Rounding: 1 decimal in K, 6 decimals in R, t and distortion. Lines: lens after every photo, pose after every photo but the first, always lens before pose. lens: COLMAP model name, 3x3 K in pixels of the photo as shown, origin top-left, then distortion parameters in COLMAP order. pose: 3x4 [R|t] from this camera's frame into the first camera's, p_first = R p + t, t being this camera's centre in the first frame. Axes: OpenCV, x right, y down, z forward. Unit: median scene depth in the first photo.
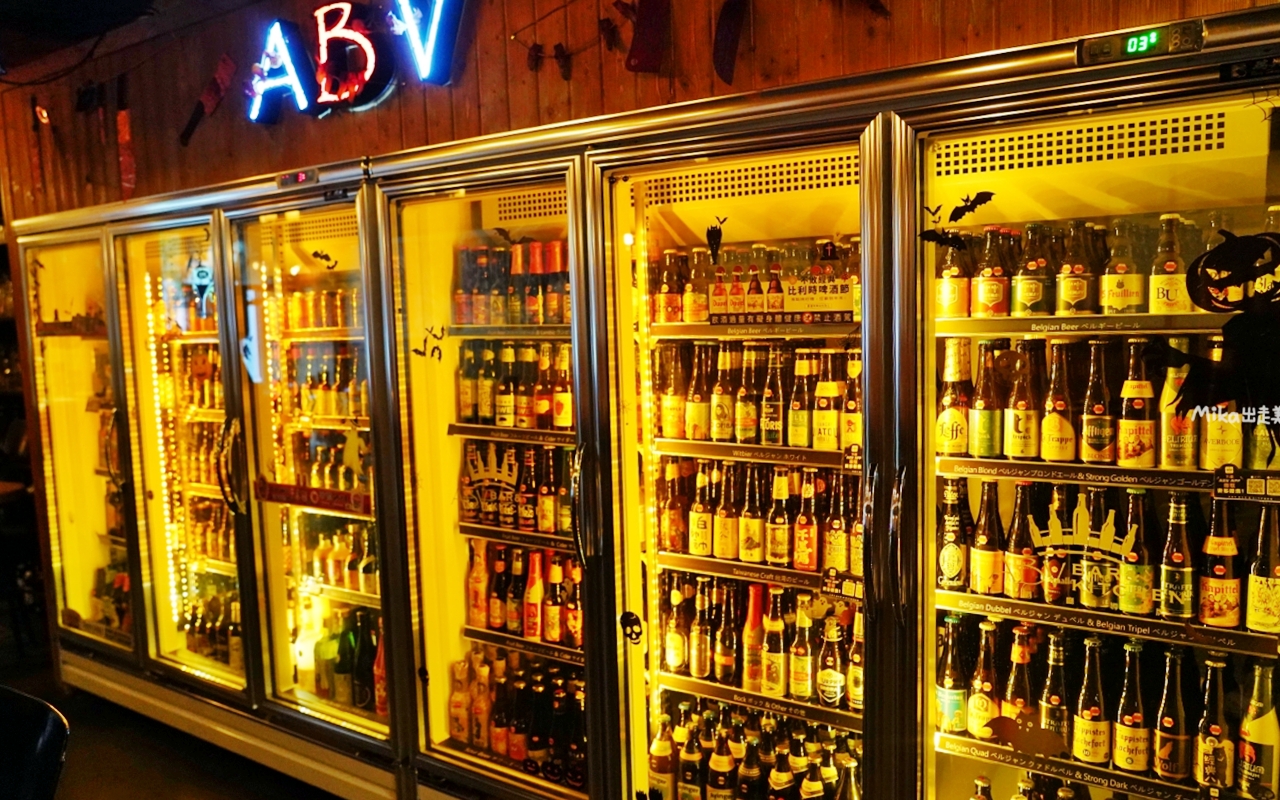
lens RADIAL K [[920.7, 0, 640.0], [0, 920.7, 400.0], [0, 0, 1]] dist [-0.025788, 0.009140]
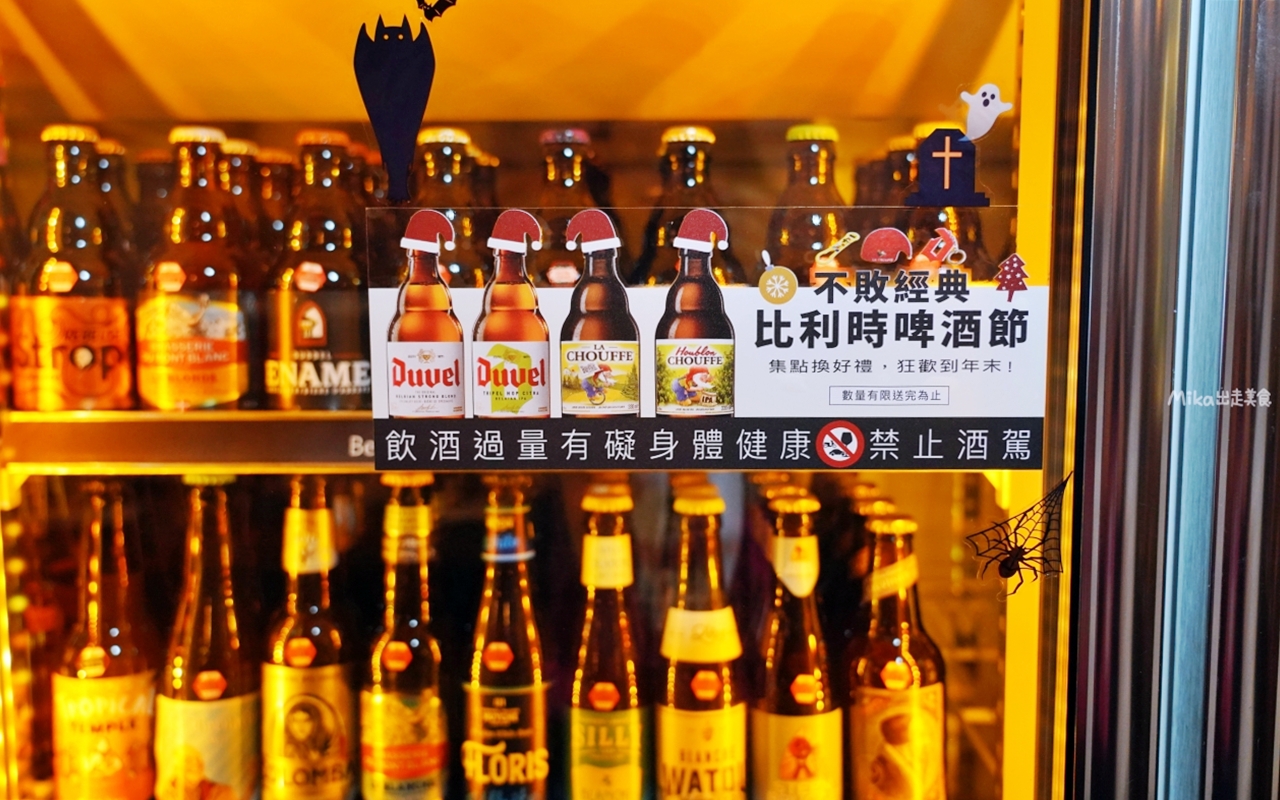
lens RADIAL K [[1284.3, 0, 640.0], [0, 1284.3, 400.0], [0, 0, 1]] dist [0.071529, -0.000195]
pose [[0.843339, -0.037456, 0.536076, -0.033859], [0.033378, 0.999293, 0.017313, -0.090456], [-0.536345, 0.003292, 0.843992, 0.622624]]
